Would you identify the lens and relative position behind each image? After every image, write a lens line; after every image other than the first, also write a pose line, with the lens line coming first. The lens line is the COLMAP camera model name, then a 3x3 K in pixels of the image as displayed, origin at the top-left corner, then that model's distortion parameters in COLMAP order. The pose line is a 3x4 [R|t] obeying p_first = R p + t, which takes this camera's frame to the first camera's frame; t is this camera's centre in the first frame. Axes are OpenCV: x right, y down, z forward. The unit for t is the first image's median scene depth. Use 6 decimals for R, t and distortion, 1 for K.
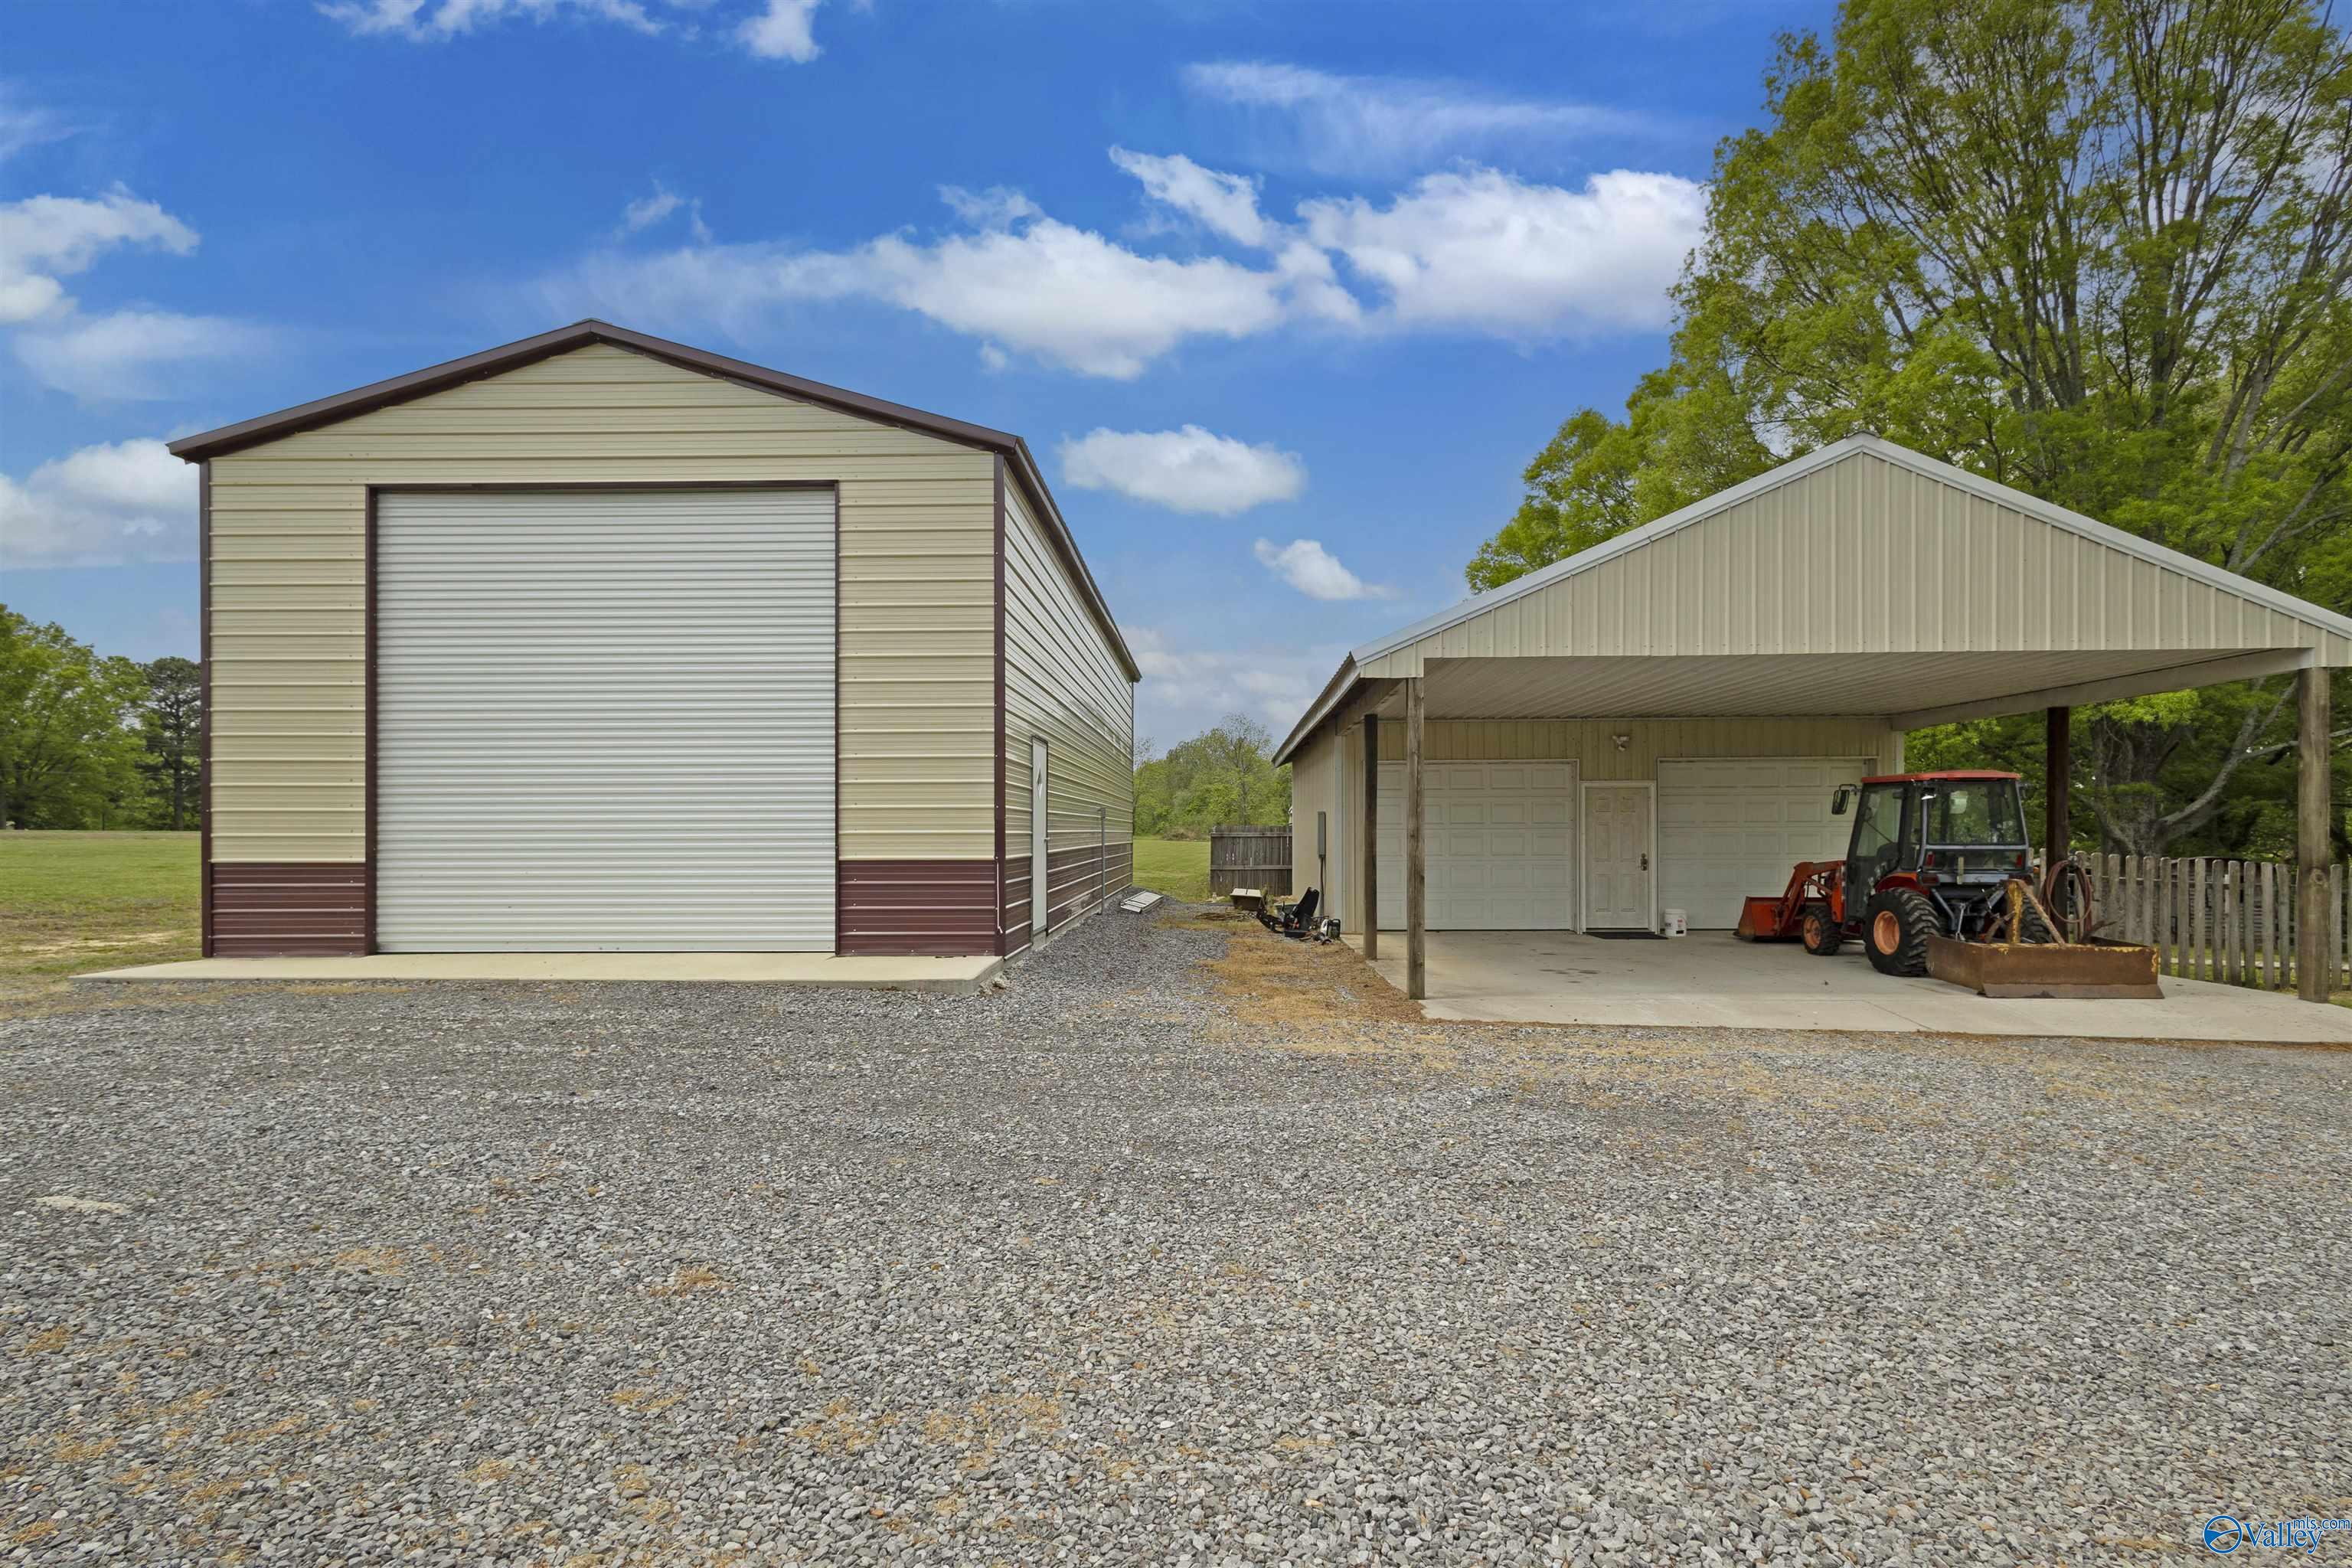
lens RADIAL K [[1089.8, 0, 1183.3], [0, 1089.8, 812.7], [0, 0, 1]] dist [0.002787, 0.000211]
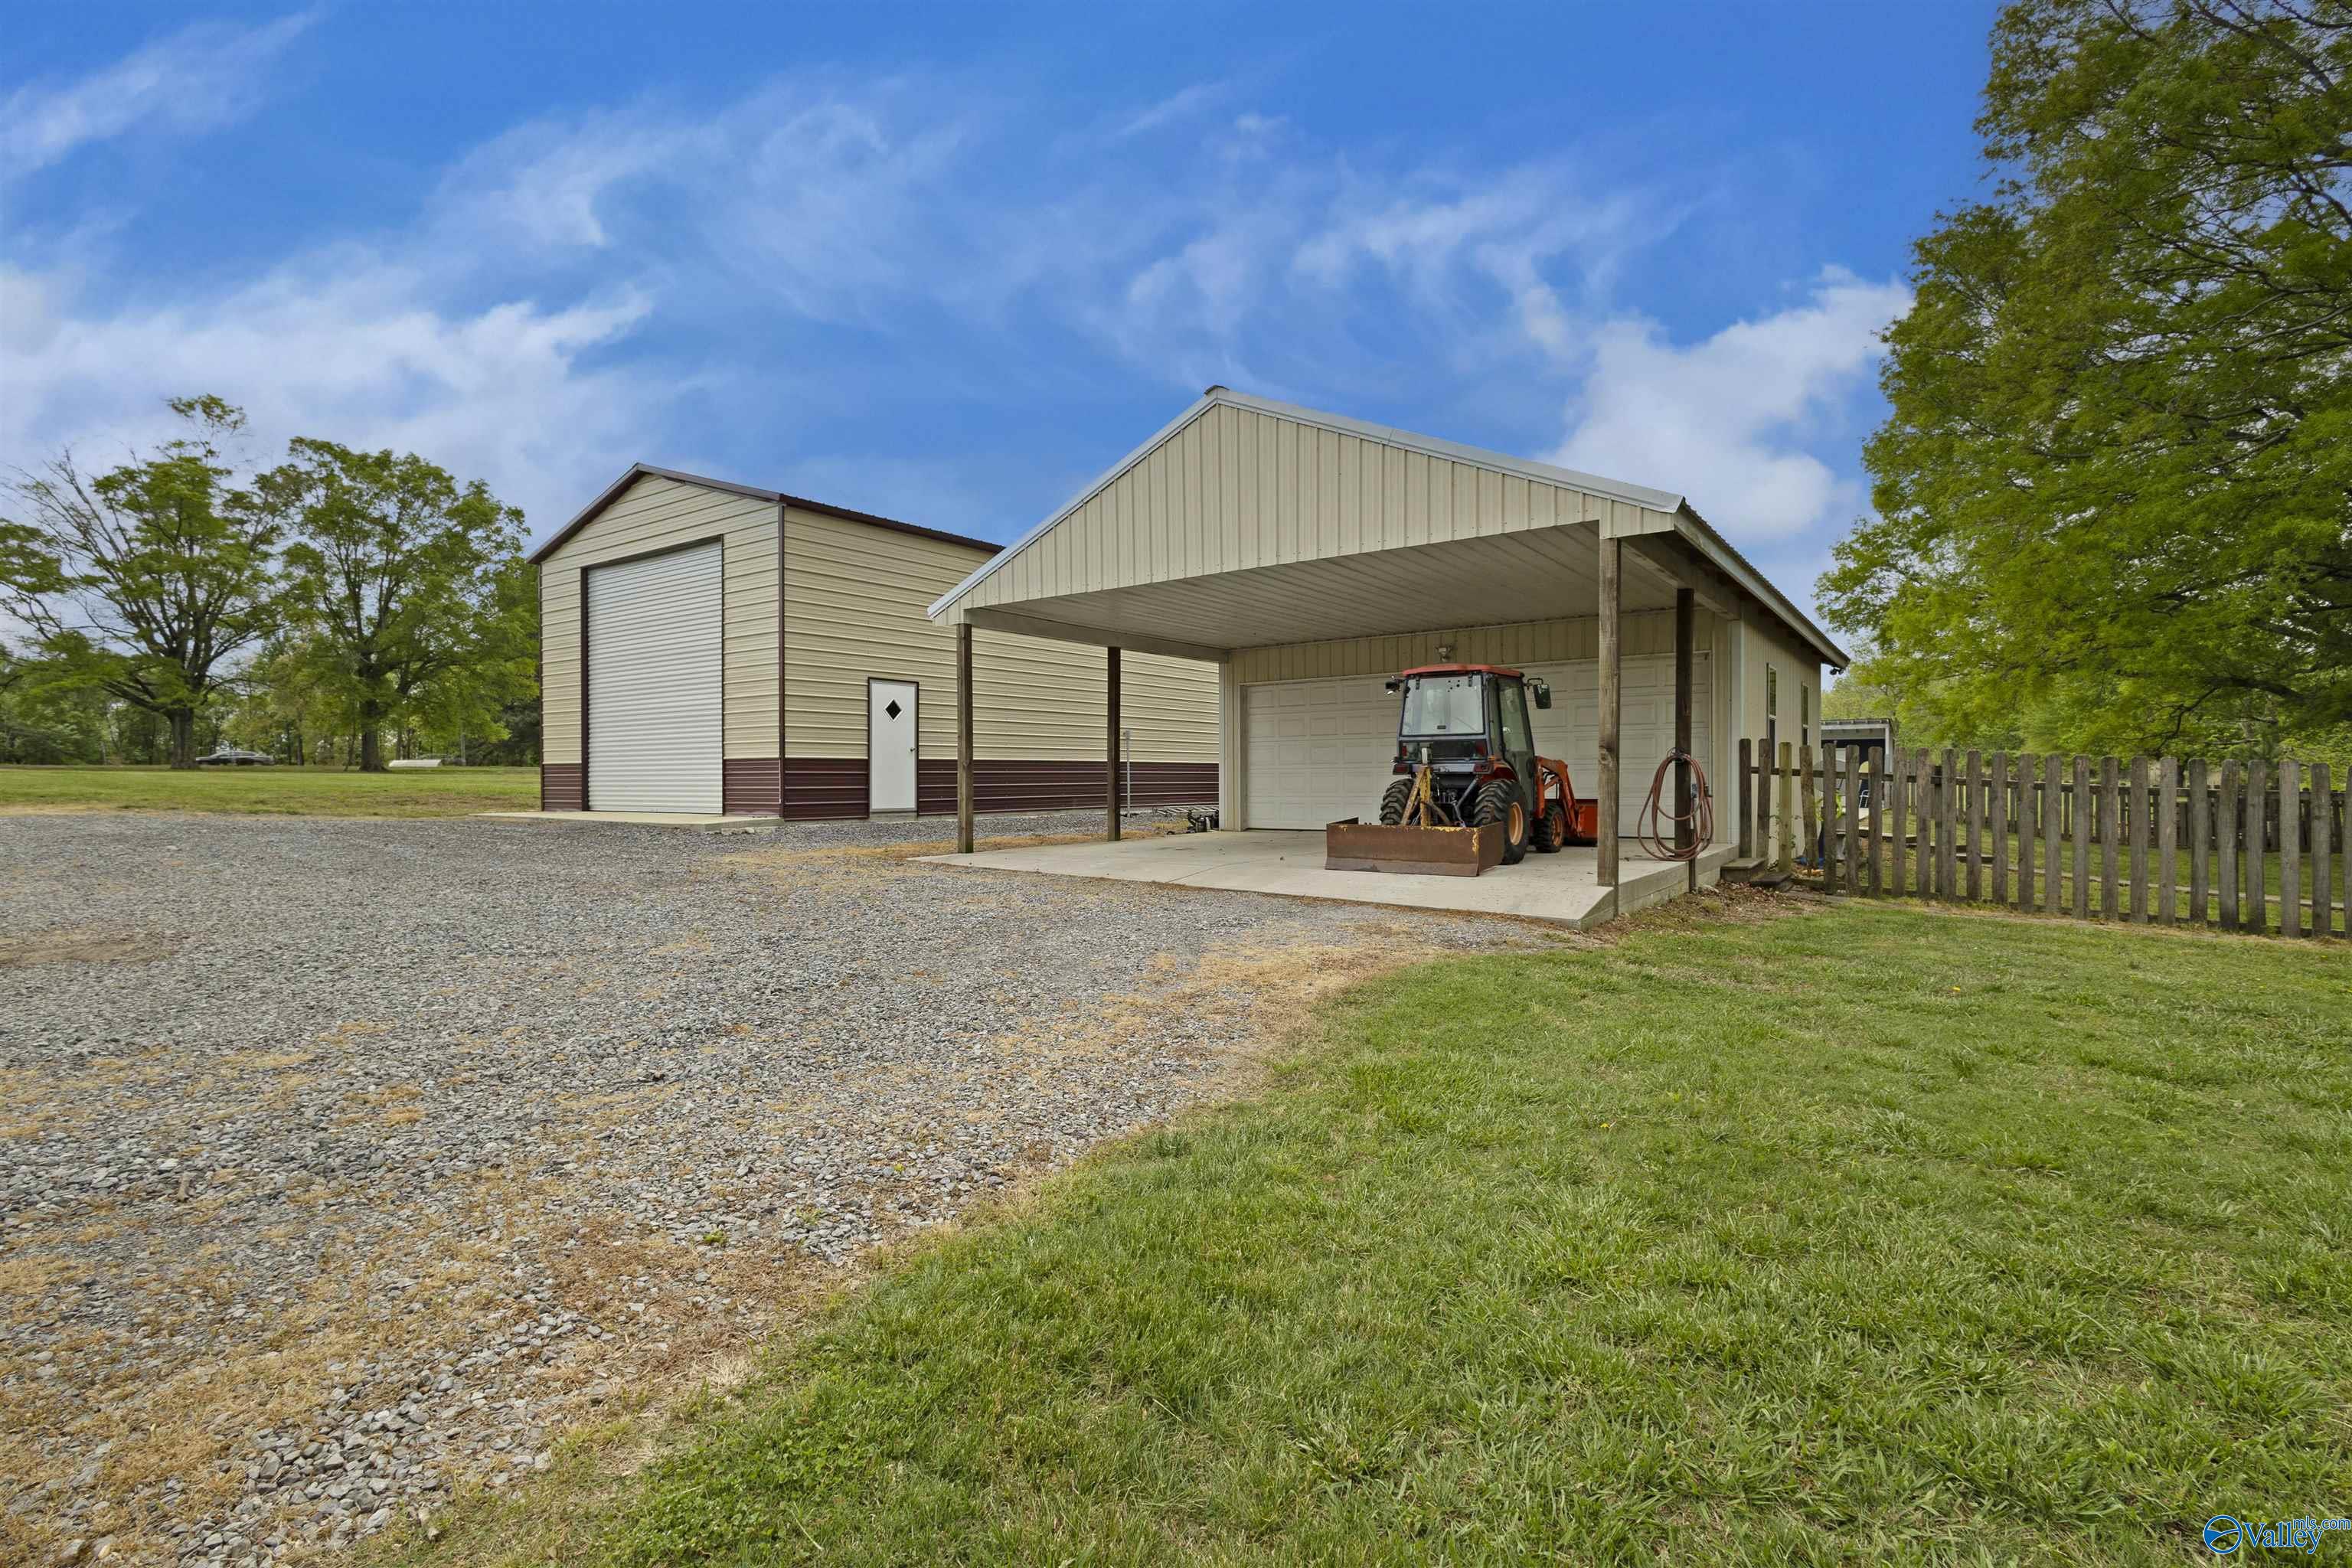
lens RADIAL K [[1099.0, 0, 1165.0], [0, 1099.0, 757.2], [0, 0, 1]] dist [0.000589, -0.000093]
pose [[0.823928, -0.012333, -0.566560, 1.204178], [0.010777, 0.999923, -0.006093, 0.058570], [0.566592, -0.001085, 0.823998, -0.015145]]
